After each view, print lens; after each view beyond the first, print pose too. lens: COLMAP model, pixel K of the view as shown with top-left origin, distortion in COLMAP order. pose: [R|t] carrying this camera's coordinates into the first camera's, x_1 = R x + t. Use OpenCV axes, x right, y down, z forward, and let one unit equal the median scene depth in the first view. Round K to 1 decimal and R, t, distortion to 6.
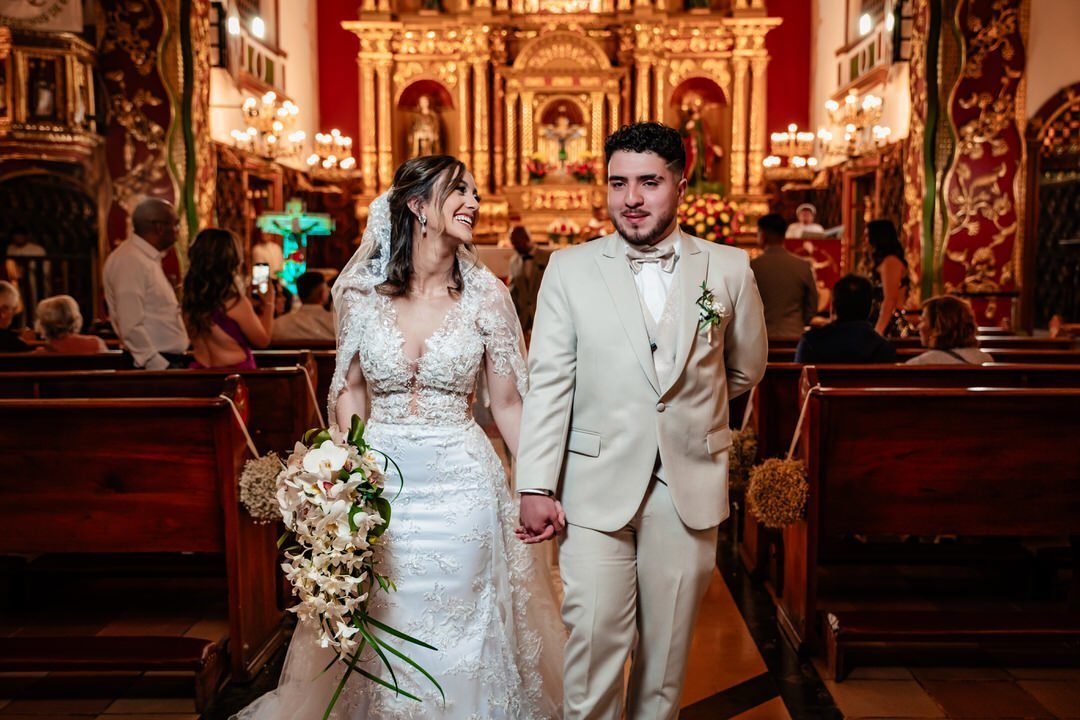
lens RADIAL K [[1168.4, 0, 557.9], [0, 1168.4, 383.9], [0, 0, 1]] dist [0.005490, 0.000000]
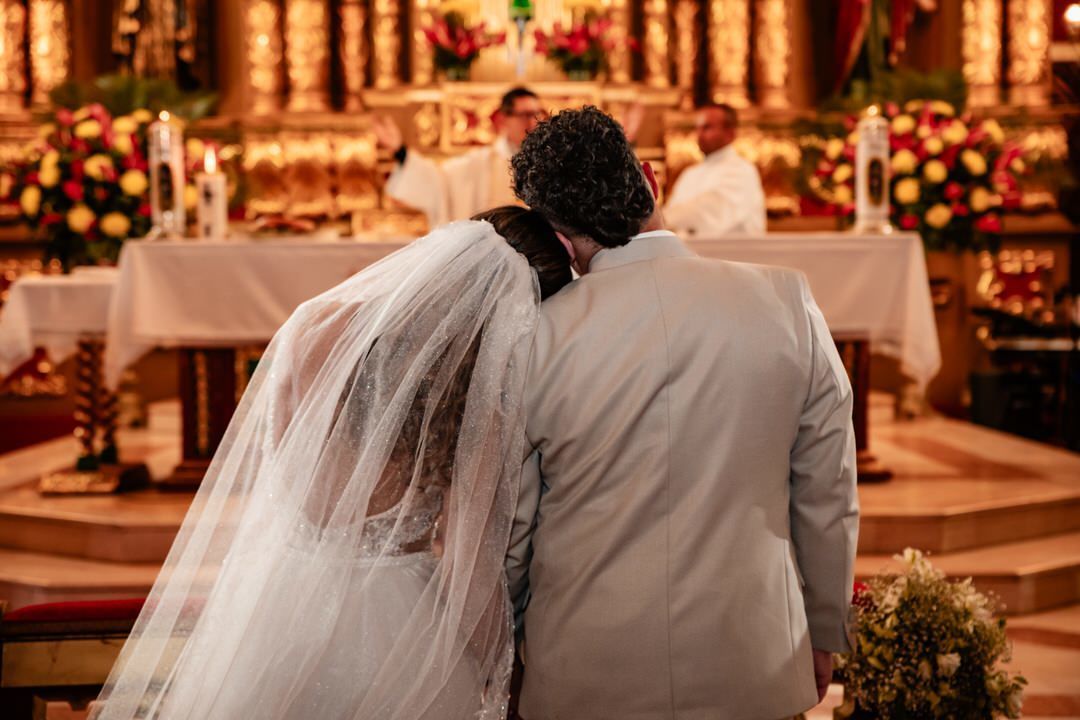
lens RADIAL K [[2071.0, 0, 533.3], [0, 2071.0, 350.3], [0, 0, 1]] dist [0.243469, 0.000000]
pose [[0.999824, -0.008020, 0.016934, -0.004422], [0.009233, 0.997302, -0.072826, -0.035713], [-0.016304, 0.072970, 0.997201, 0.335326]]
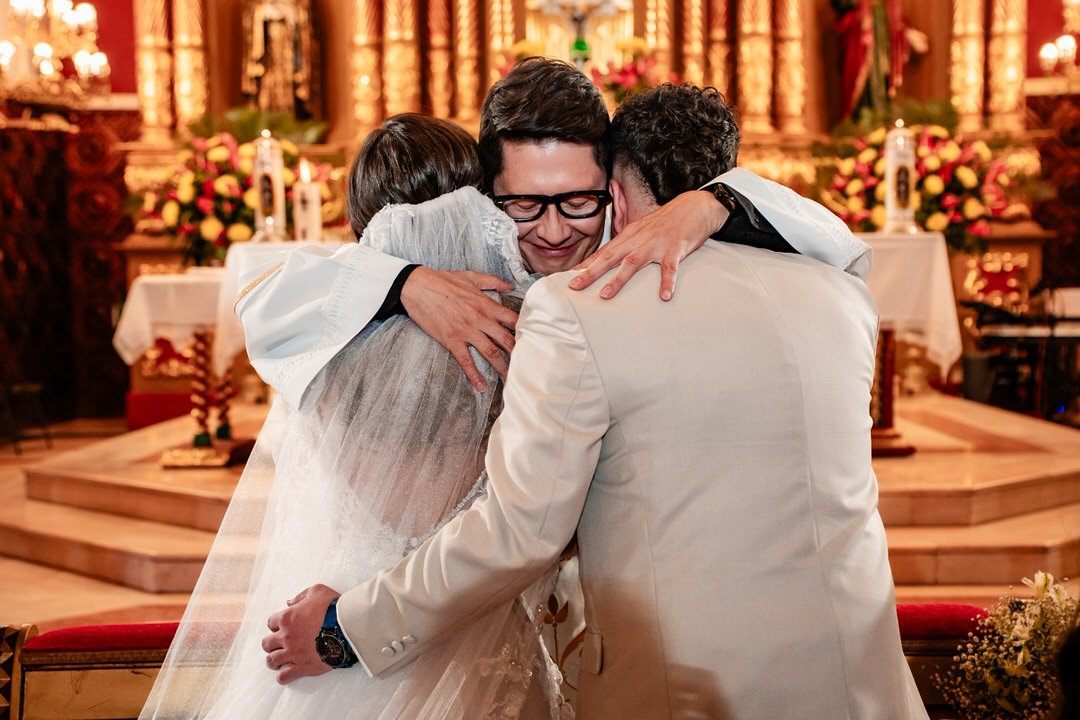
lens RADIAL K [[1598.9, 0, 546.5], [0, 1598.9, 366.7], [0, 0, 1]] dist [0.121741, 0.000000]
pose [[0.999909, -0.010780, -0.008171, -0.005263], [0.010324, 0.998489, -0.053965, -0.040404], [0.008740, 0.053876, 0.998509, 0.388231]]
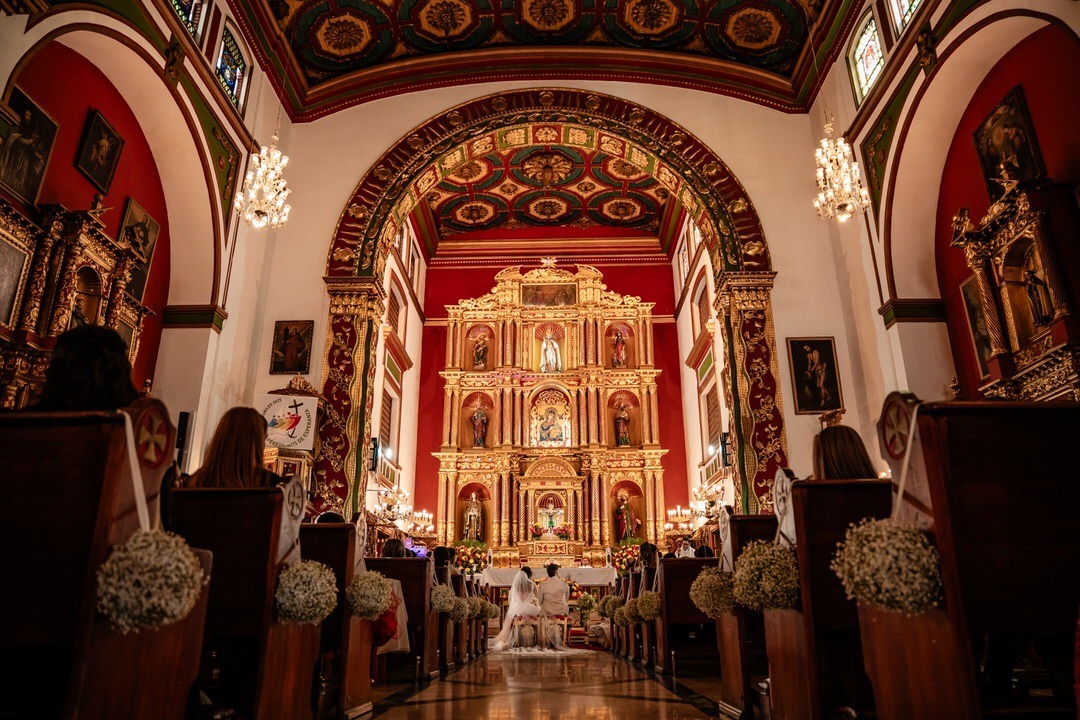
lens RADIAL K [[734.0, 0, 547.7], [0, 734.0, 359.1], [0, 0, 1]] dist [-0.093217, -0.000369]
pose [[0.999985, -0.004358, 0.003428, -0.003864], [0.005406, 0.903742, -0.428044, 0.051895], [-0.001233, 0.428056, 0.903751, -0.105637]]
